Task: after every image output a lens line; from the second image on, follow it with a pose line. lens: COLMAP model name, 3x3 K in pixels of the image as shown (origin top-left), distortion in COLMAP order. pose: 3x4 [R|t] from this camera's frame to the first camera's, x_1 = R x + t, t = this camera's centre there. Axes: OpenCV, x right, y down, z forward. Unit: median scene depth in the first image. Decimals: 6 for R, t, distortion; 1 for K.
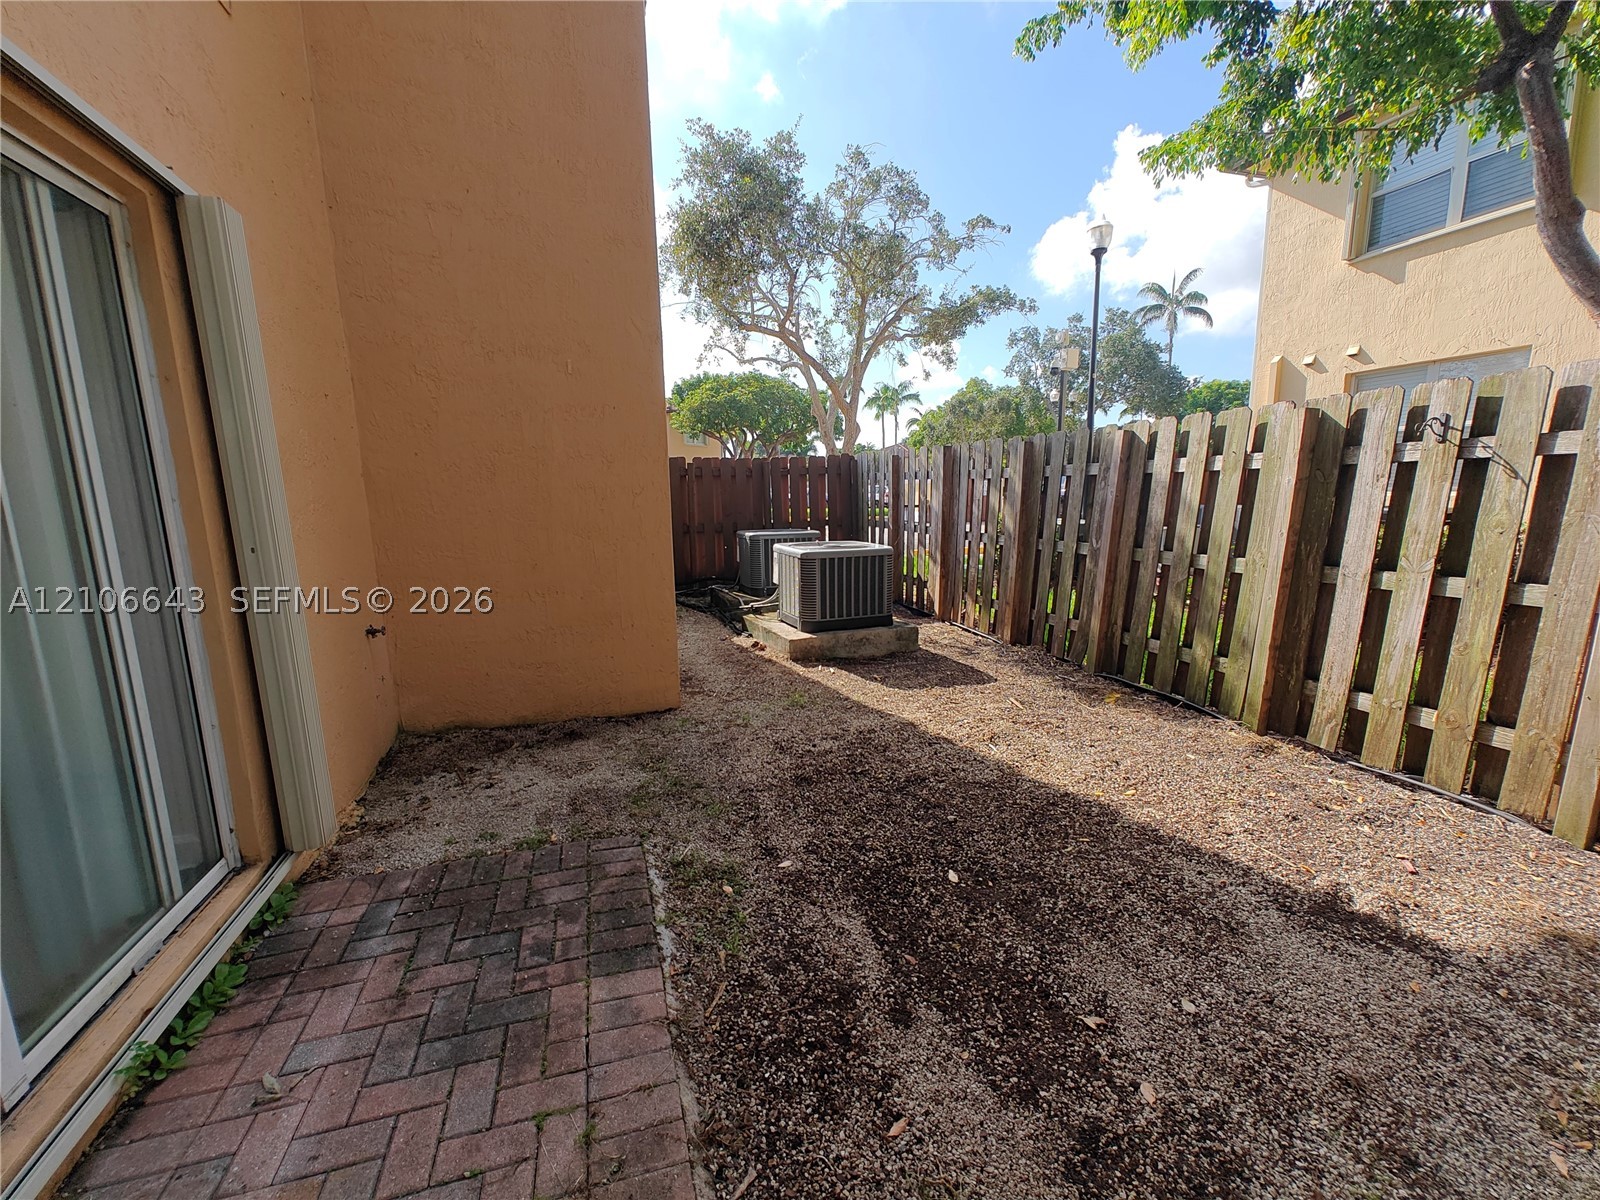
lens RADIAL K [[660.4, 0, 800.0], [0, 660.4, 600.0], [0, 0, 1]] dist [0.003137, 0.000158]
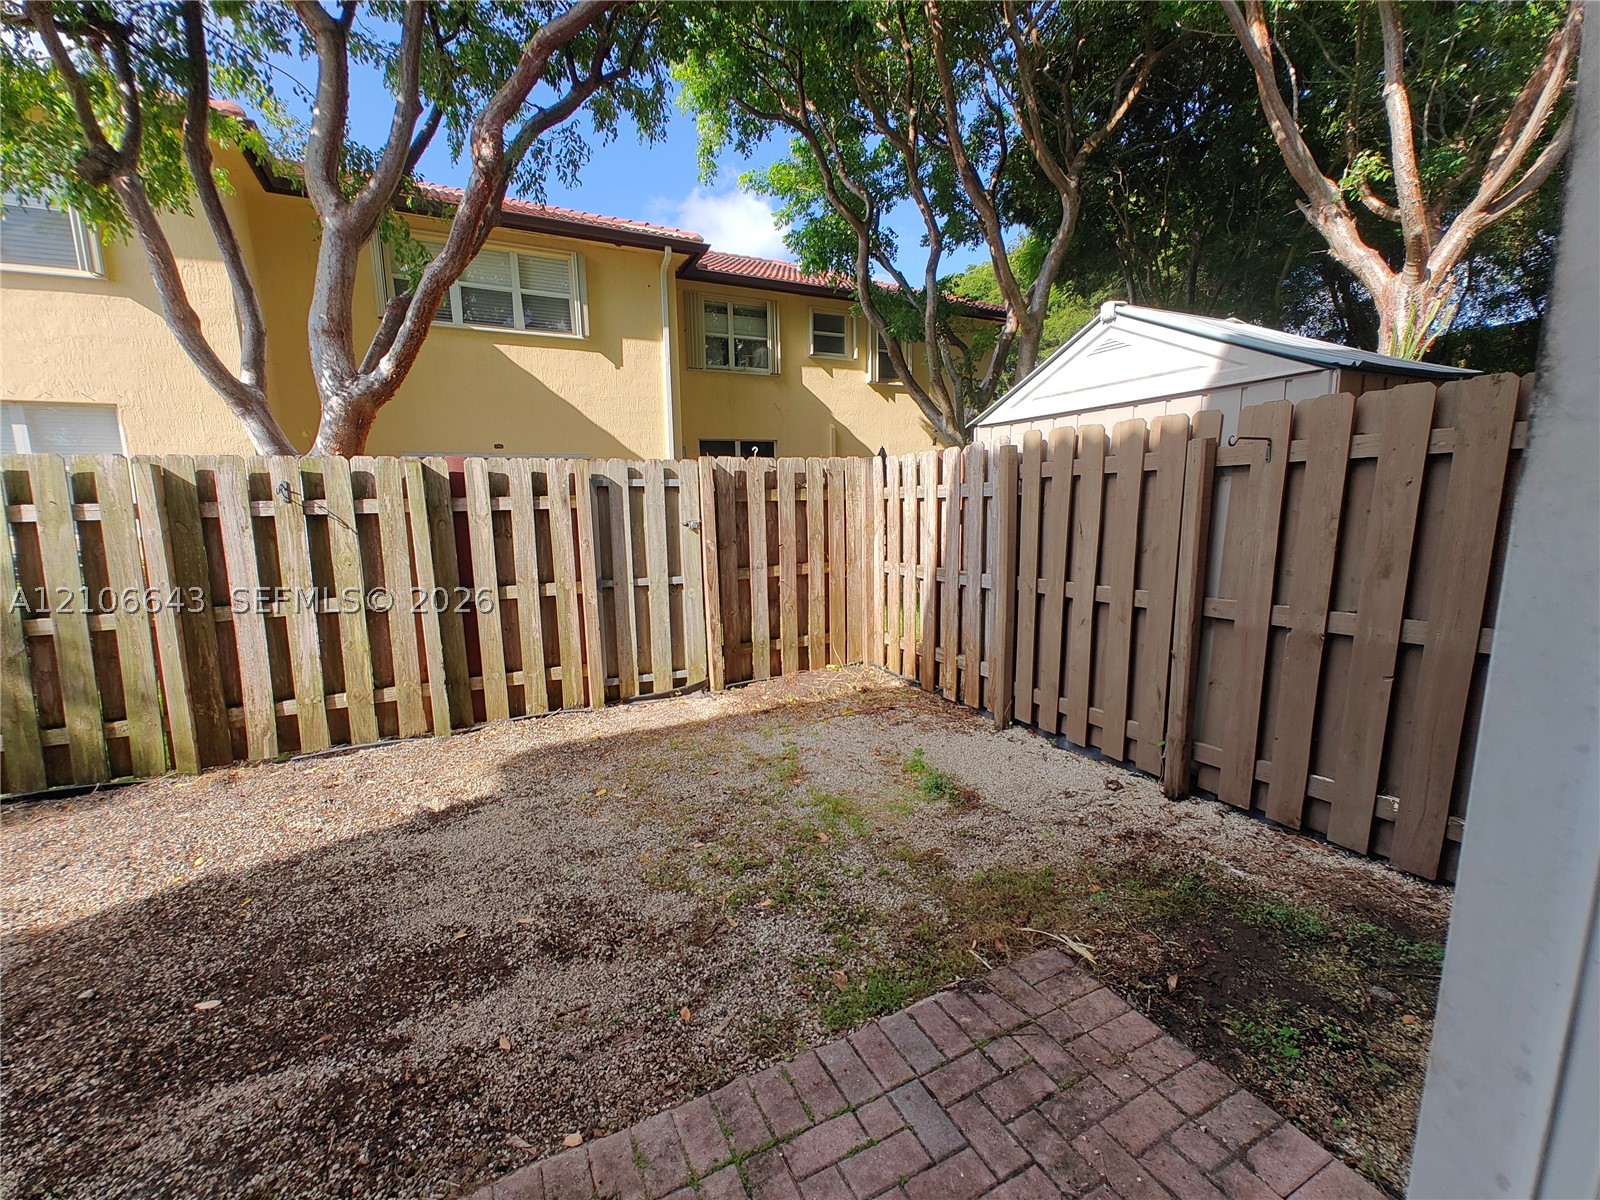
lens RADIAL K [[660.4, 0, 800.0], [0, 660.4, 600.0], [0, 0, 1]] dist [0.003137, 0.000158]
pose [[-0.160570, -0.126967, 0.978824, -0.529232], [0.178156, 0.971675, 0.155265, -0.069185], [-0.970813, 0.199315, -0.133402, 0.211717]]
